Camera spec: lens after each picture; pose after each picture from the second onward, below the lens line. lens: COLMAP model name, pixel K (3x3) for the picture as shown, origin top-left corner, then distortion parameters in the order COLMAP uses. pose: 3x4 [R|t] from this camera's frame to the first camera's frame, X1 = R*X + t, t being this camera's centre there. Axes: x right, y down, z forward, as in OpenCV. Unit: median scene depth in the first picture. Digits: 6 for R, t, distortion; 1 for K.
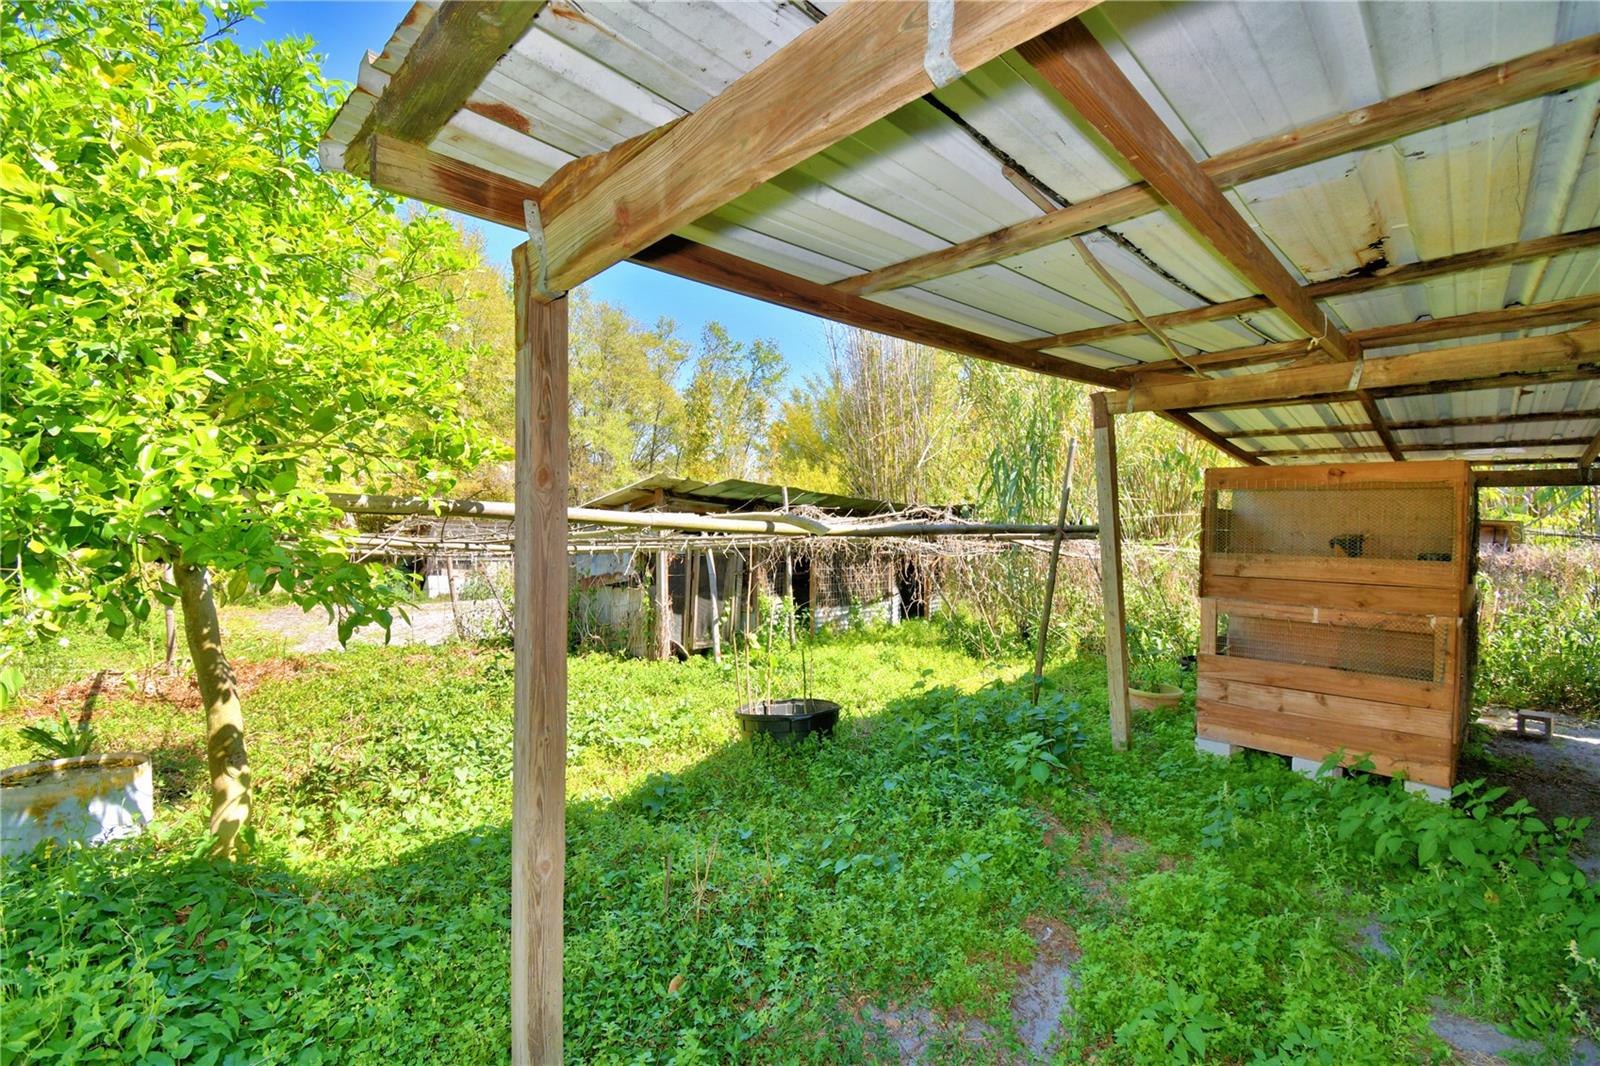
lens RADIAL K [[706.5, 0, 796.0], [0, 706.5, 535.9], [0, 0, 1]] dist [0.003168, -0.015229]
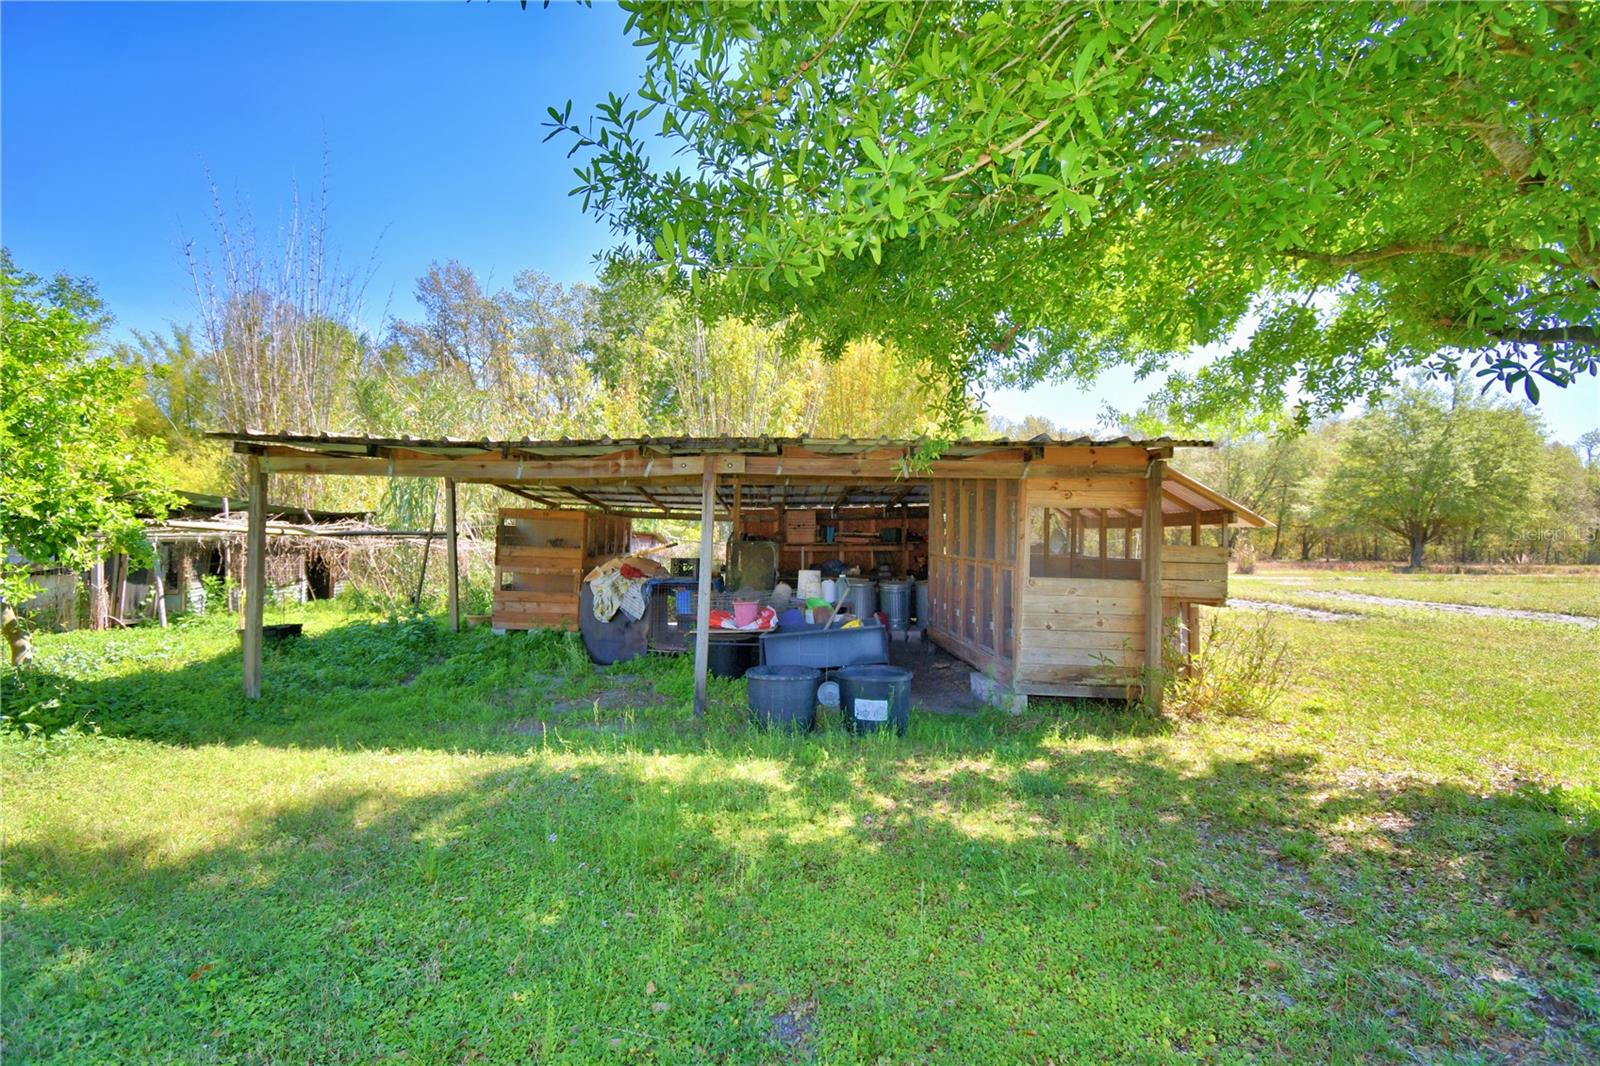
lens RADIAL K [[706.5, 0, 797.4], [0, 706.5, 532.2], [0, 0, 1]] dist [0.003168, -0.015229]
pose [[0.696973, 0.019355, 0.716836, -0.197686], [-0.016639, 0.999803, -0.010817, -0.005394], [-0.716904, -0.004389, 0.697158, -0.673349]]
